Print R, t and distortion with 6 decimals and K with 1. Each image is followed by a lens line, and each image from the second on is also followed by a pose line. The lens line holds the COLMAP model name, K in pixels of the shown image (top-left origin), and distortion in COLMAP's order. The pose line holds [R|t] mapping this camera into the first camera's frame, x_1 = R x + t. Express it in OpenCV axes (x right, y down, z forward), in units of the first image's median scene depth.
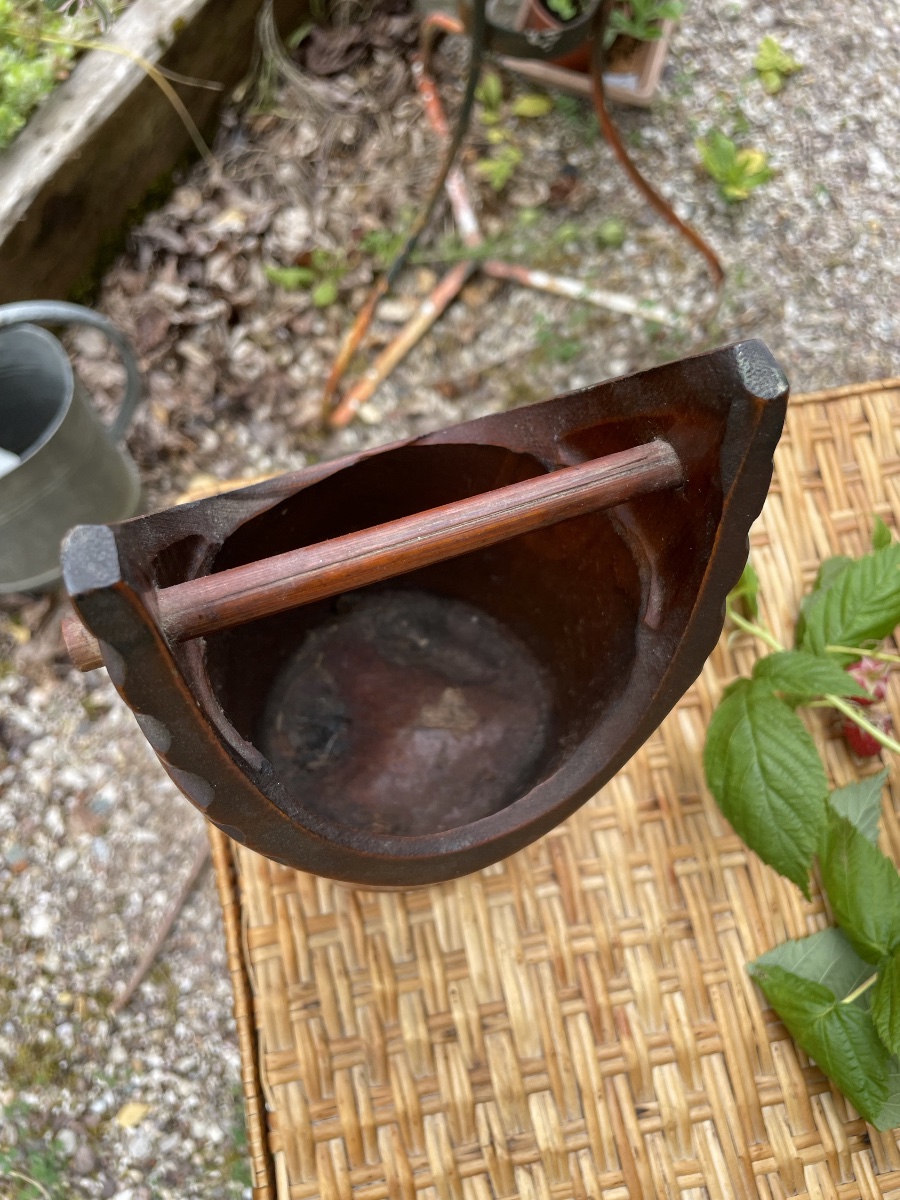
lens RADIAL K [[975.9, 0, 454.3], [0, 975.9, 606.0], [0, 0, 1]] dist [0.061941, -0.113772]
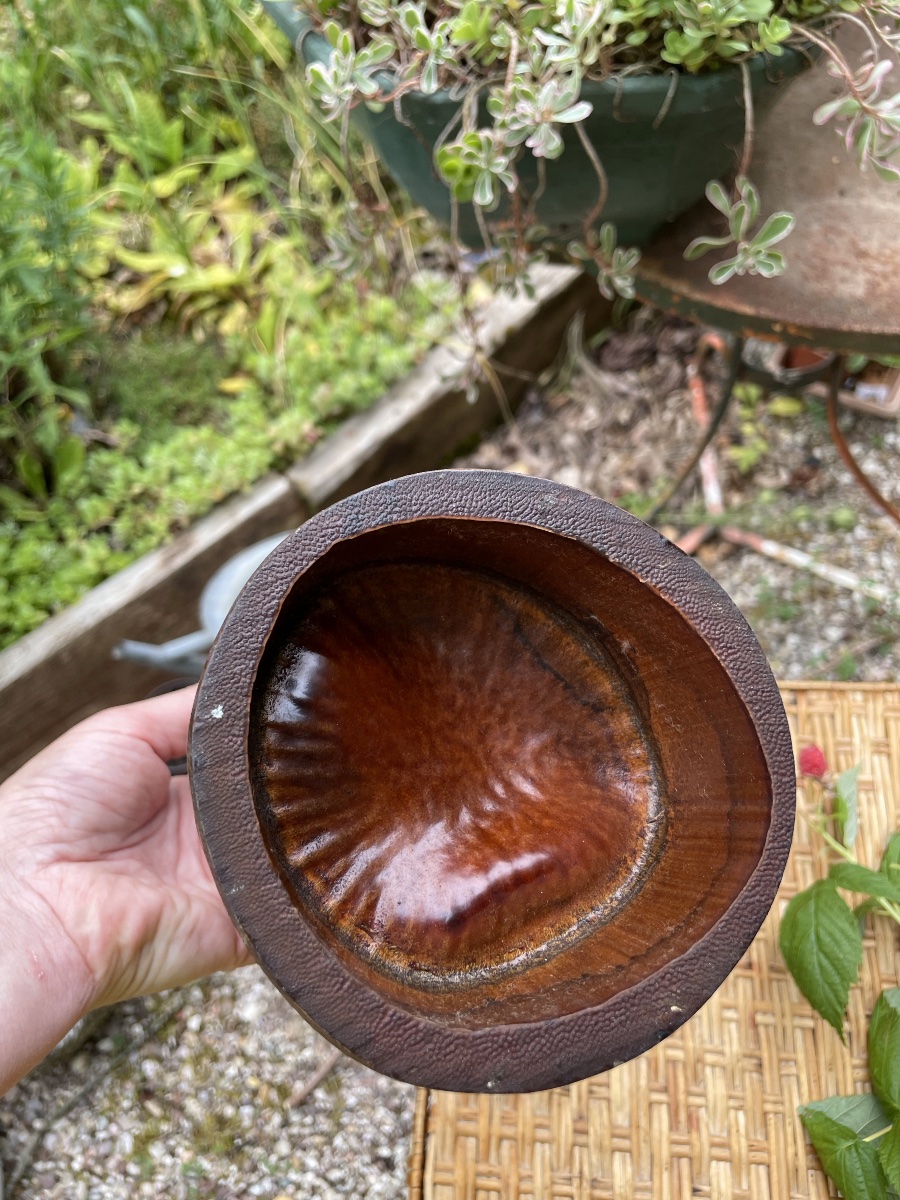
lens RADIAL K [[976.0, 0, 467.3], [0, 976.0, 598.4], [0, 0, 1]] dist [0.066936, -0.117922]
pose [[0.960298, 0.154439, -0.232327, 0.029903], [-0.201903, 0.959438, -0.196759, 0.027340], [0.192516, 0.235855, 0.952528, -0.195420]]
